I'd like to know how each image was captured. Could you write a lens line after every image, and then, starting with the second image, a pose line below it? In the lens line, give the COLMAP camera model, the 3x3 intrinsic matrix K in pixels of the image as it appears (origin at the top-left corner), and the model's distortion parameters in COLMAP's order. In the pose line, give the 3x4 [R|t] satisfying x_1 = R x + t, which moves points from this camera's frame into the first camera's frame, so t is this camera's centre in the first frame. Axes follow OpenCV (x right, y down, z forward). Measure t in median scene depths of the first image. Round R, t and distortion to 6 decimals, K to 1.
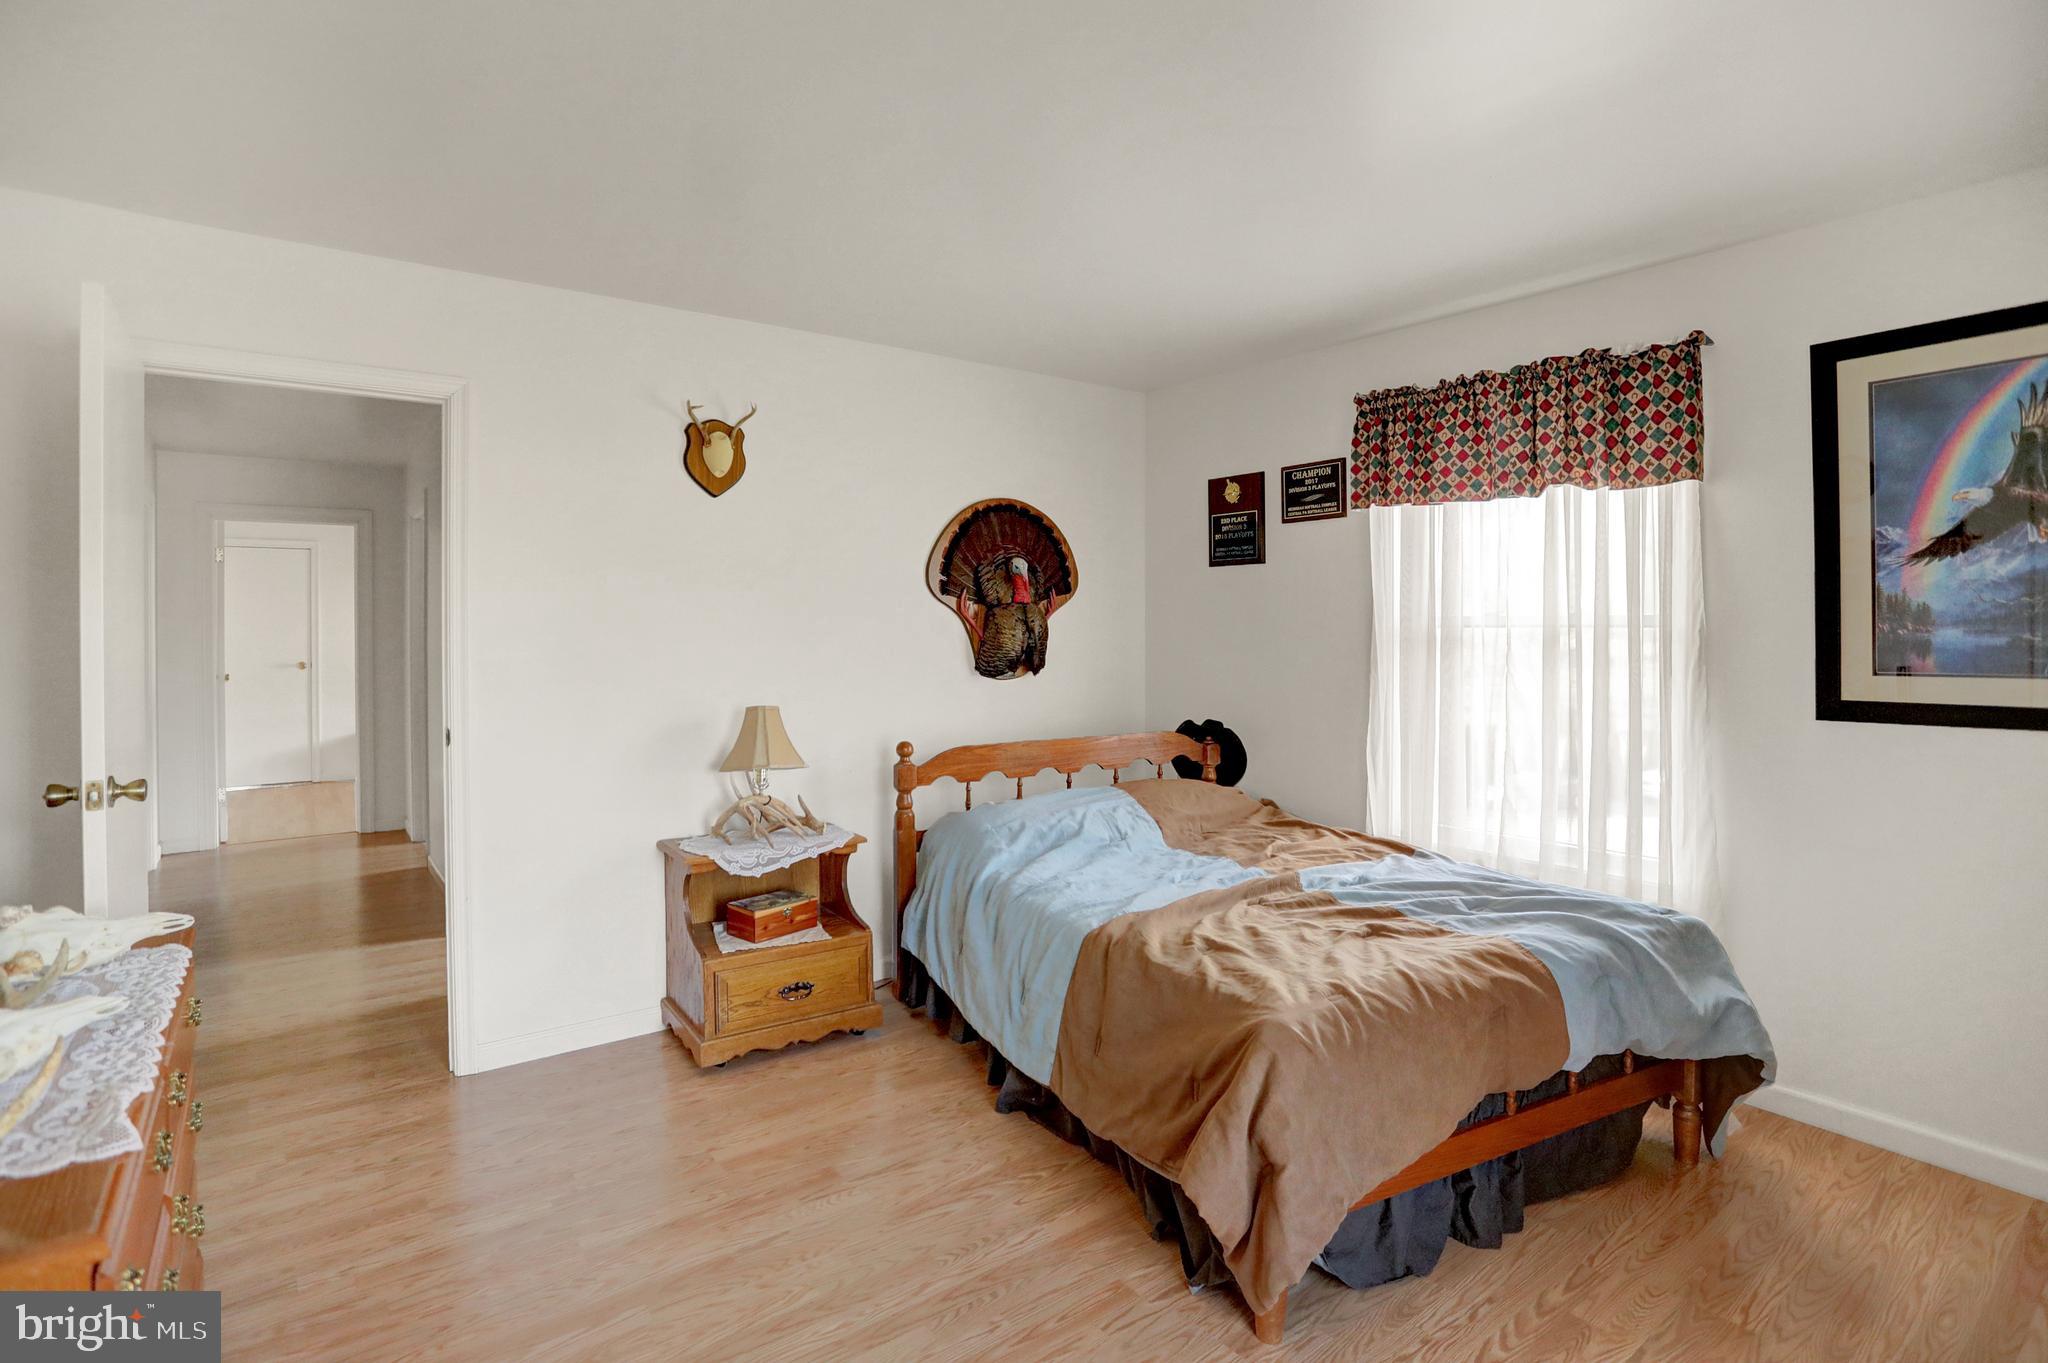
lens RADIAL K [[1025.8, 0, 1021.4], [0, 1025.8, 633.7], [0, 0, 1]] dist [-0.083641, 0.044065]
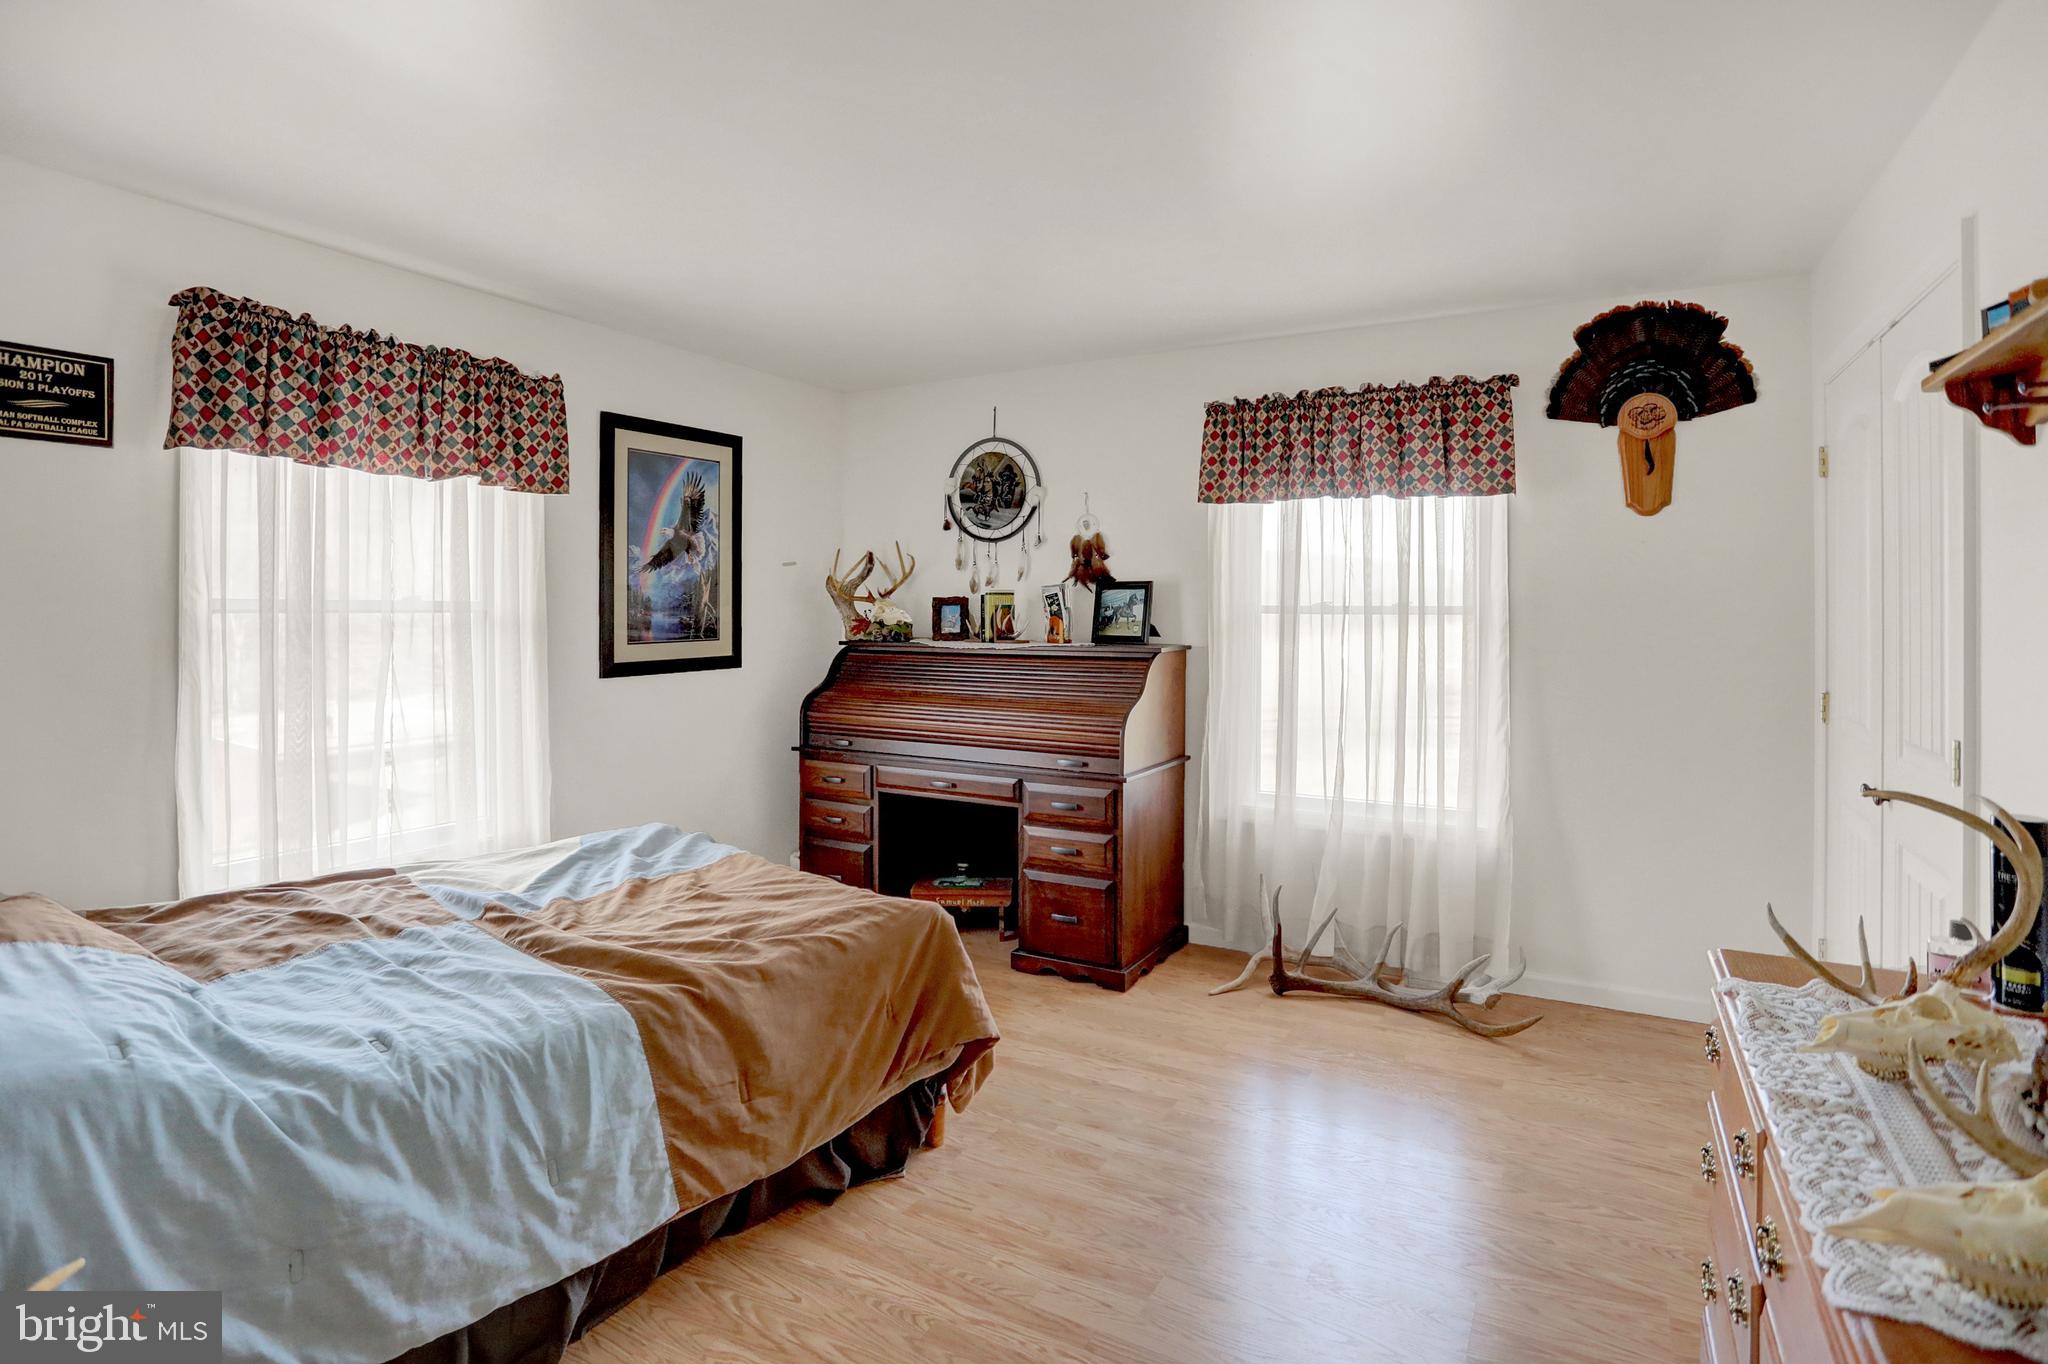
lens RADIAL K [[1025.8, 0, 1021.4], [0, 1025.8, 634.2], [0, 0, 1]] dist [-0.083641, 0.044065]
pose [[-0.419261, -0.017165, 0.907704, -0.745632], [0.011400, 0.999643, 0.024169, -0.003717], [-0.907794, 0.020481, -0.418915, 1.057863]]
